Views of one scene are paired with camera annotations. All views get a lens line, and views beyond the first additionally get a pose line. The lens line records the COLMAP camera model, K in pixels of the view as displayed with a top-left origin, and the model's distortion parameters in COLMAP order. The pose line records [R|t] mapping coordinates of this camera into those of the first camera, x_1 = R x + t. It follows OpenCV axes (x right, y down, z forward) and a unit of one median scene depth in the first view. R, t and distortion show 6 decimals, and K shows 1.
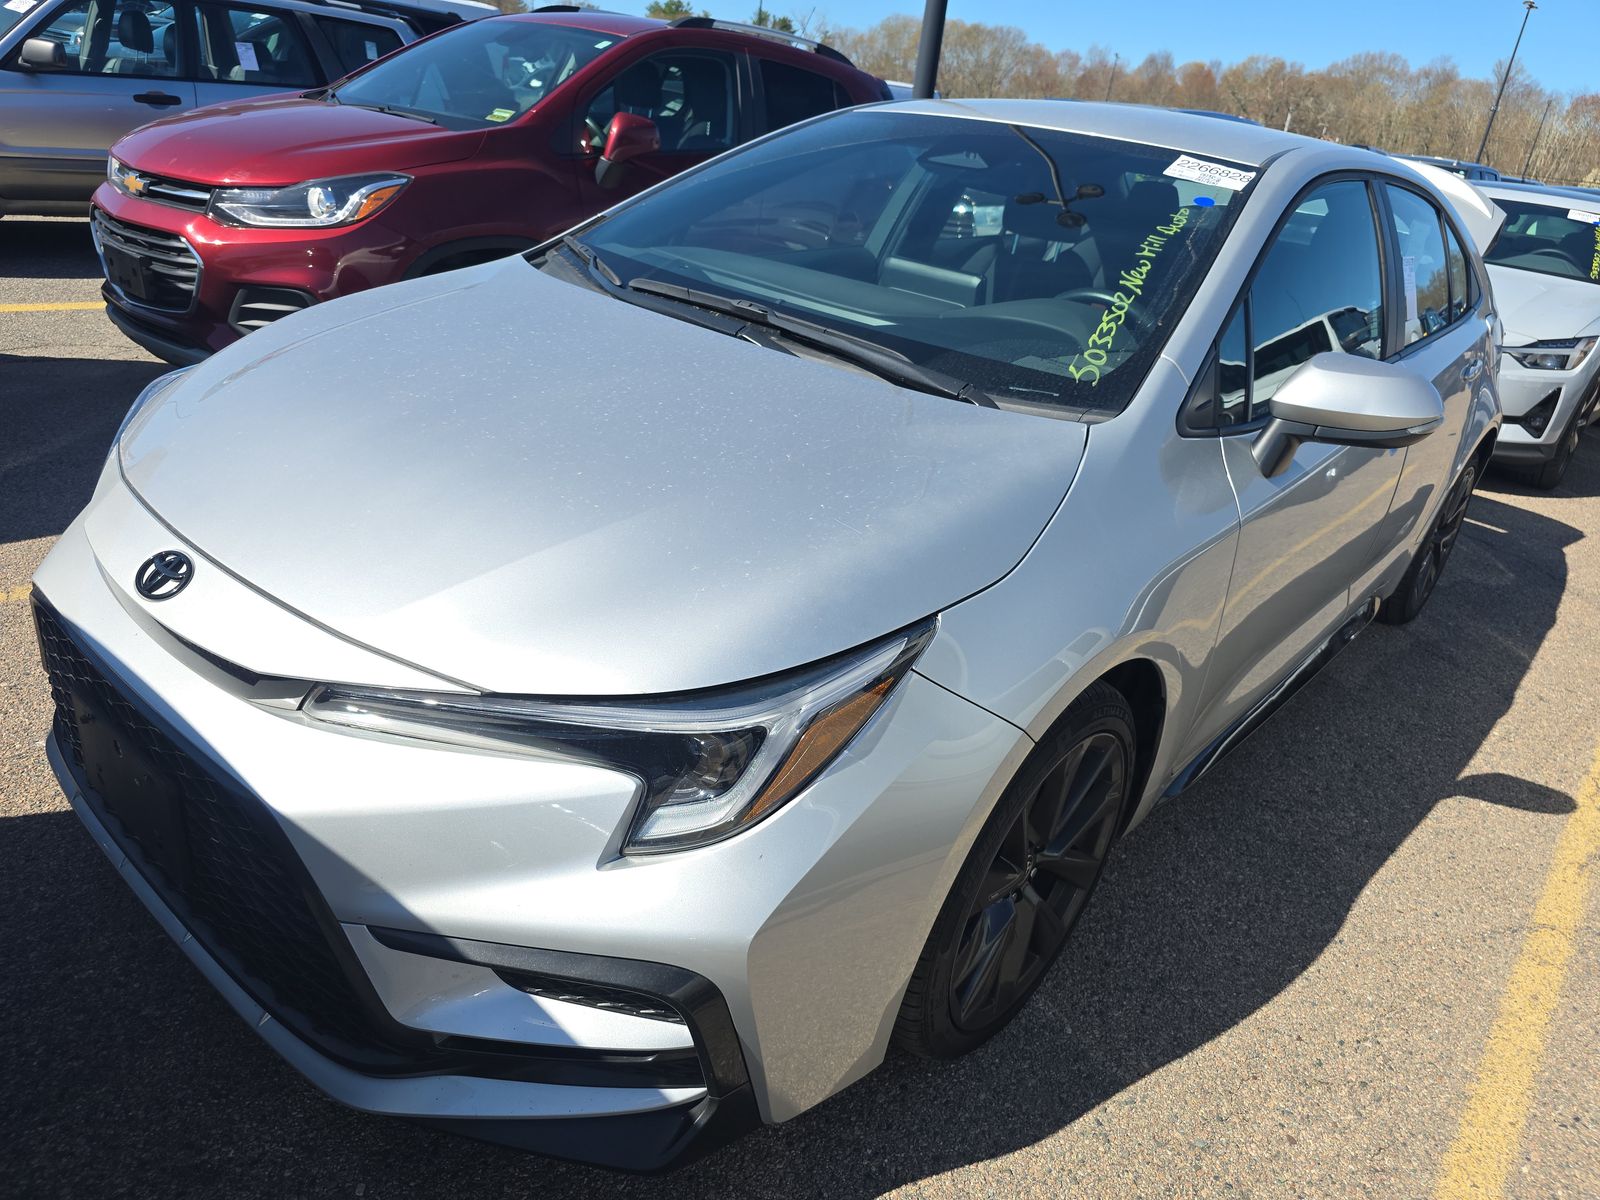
lens RADIAL K [[1122.4, 0, 846.7], [0, 1122.4, 601.2], [0, 0, 1]] dist [0.049368, -0.063739]
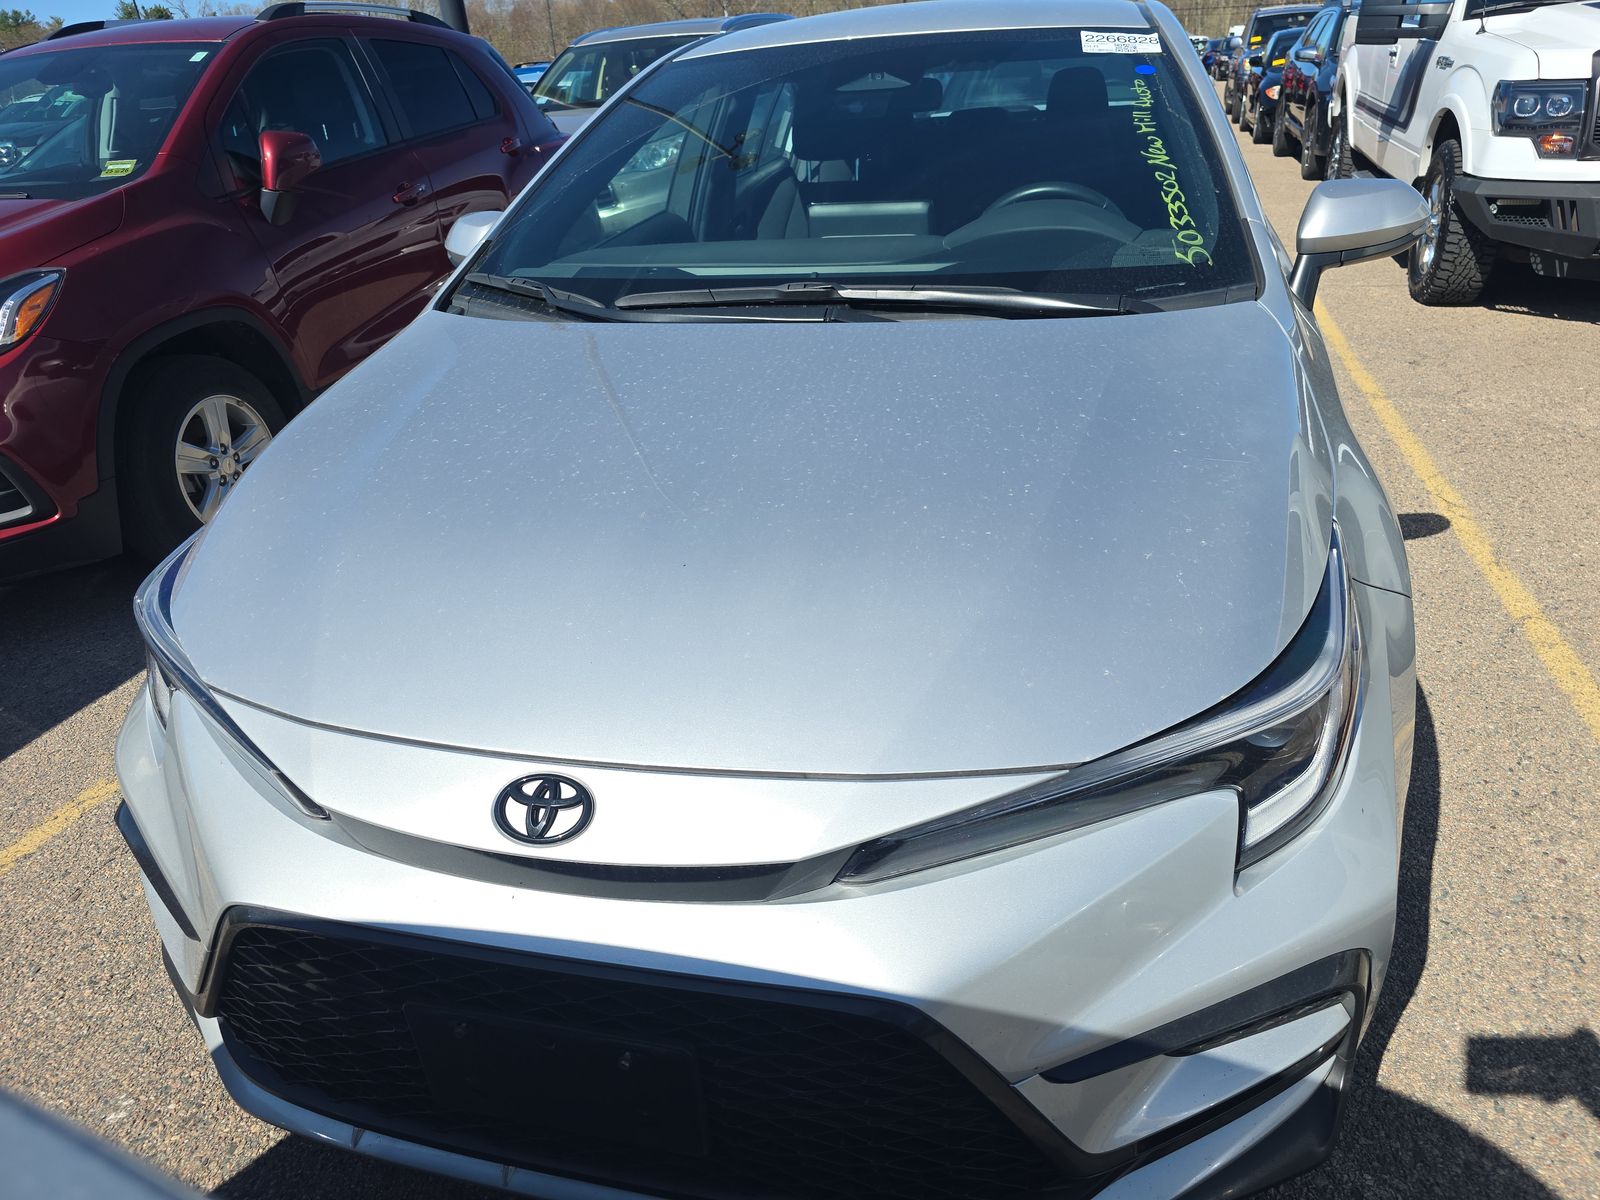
lens RADIAL K [[1122.4, 0, 846.7], [0, 1122.4, 601.2], [0, 0, 1]] dist [0.049368, -0.063739]
pose [[0.874425, -0.357974, 0.327468, -0.434904], [0.339316, 0.933668, 0.114581, -0.119525], [-0.346763, 0.010922, 0.937889, 0.151752]]
